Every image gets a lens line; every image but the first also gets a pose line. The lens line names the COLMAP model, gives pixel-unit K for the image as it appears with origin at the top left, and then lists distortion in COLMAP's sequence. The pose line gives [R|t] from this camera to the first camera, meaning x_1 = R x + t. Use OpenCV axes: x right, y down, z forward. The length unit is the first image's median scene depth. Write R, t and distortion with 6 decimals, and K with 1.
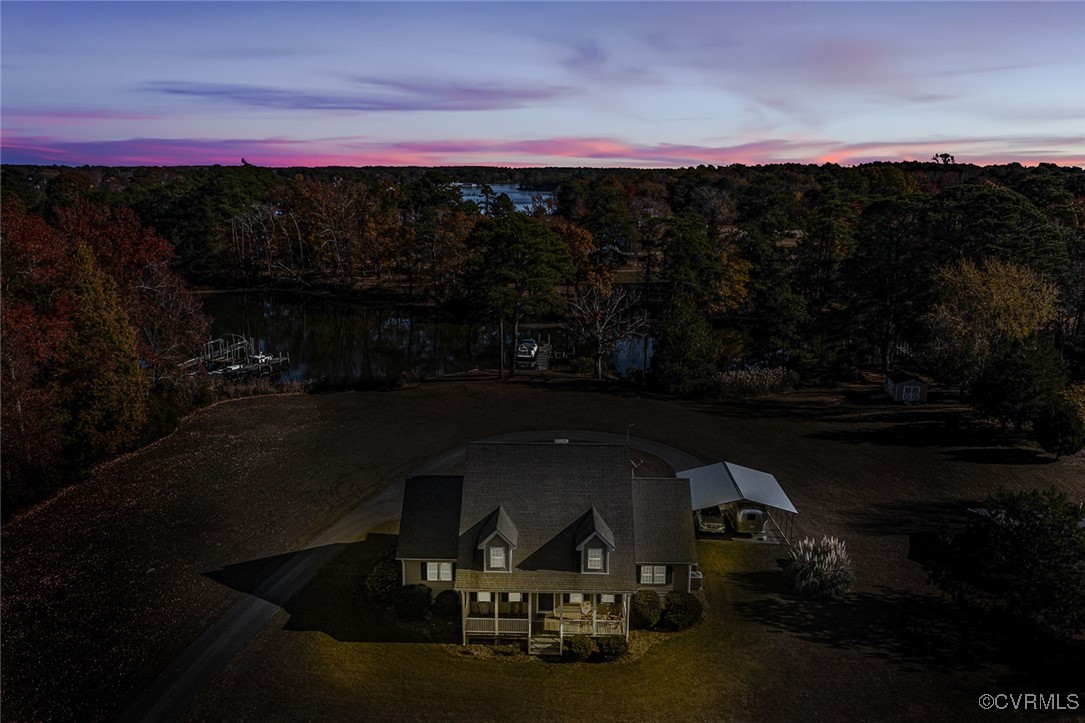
lens RADIAL K [[865.2, 0, 542.5], [0, 865.2, 361.5], [0, 0, 1]] dist [-0.013396, 0.000944]
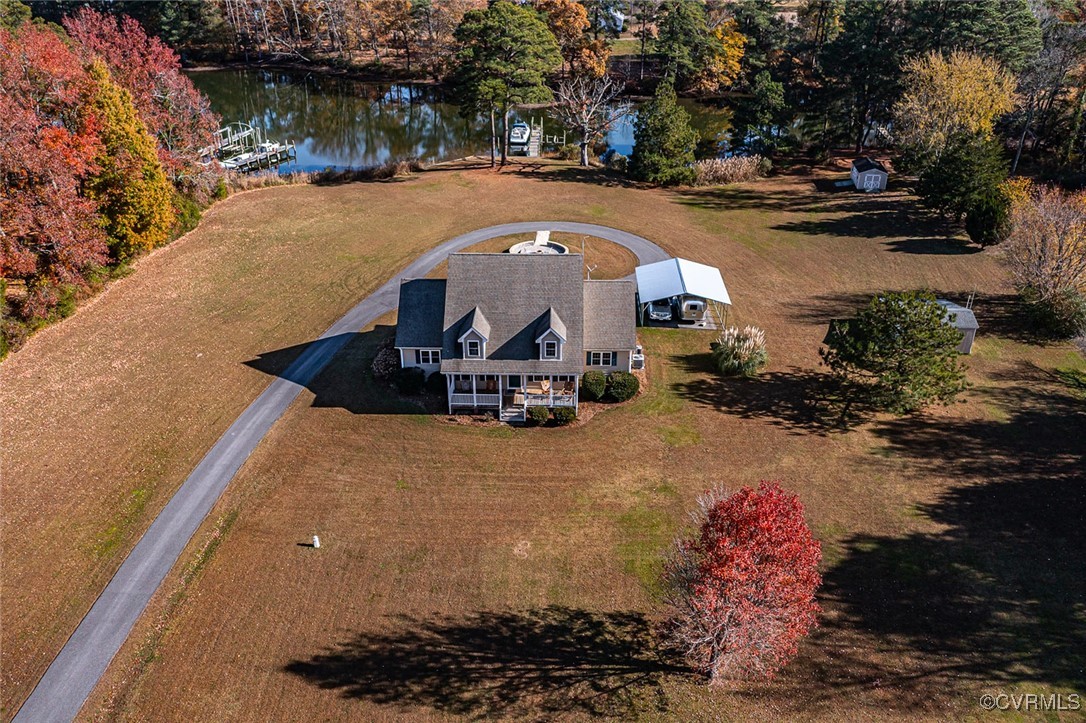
lens RADIAL K [[856.0, 0, 543.0], [0, 856.0, 361.5], [0, 0, 1]] dist [-0.015896, 0.000115]
pose [[0.999899, -0.004832, -0.013376, 0.037785], [0.008323, 0.961451, 0.274849, -0.056398], [0.011532, -0.274932, 0.961394, -0.119427]]
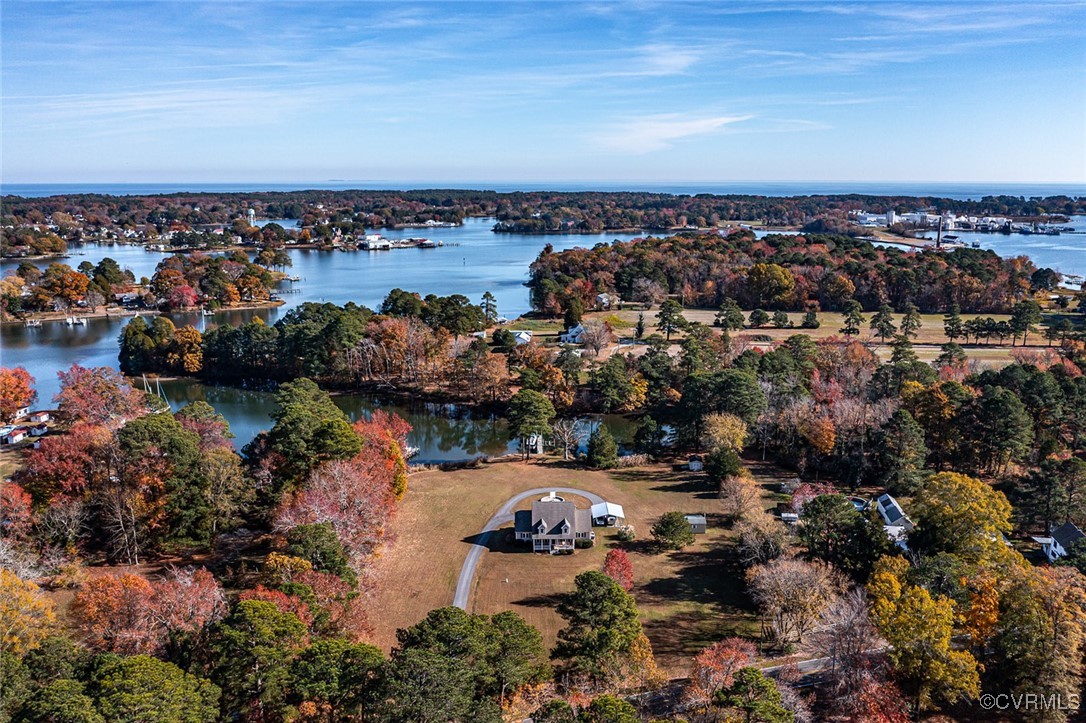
lens RADIAL K [[856.0, 0, 543.0], [0, 856.0, 361.5], [0, 0, 1]] dist [-0.015896, 0.000115]
pose [[0.999201, -0.015654, 0.036784, -0.107040], [0.015951, 0.999842, -0.007798, -0.316418], [-0.036656, 0.008378, 0.999293, -1.776895]]
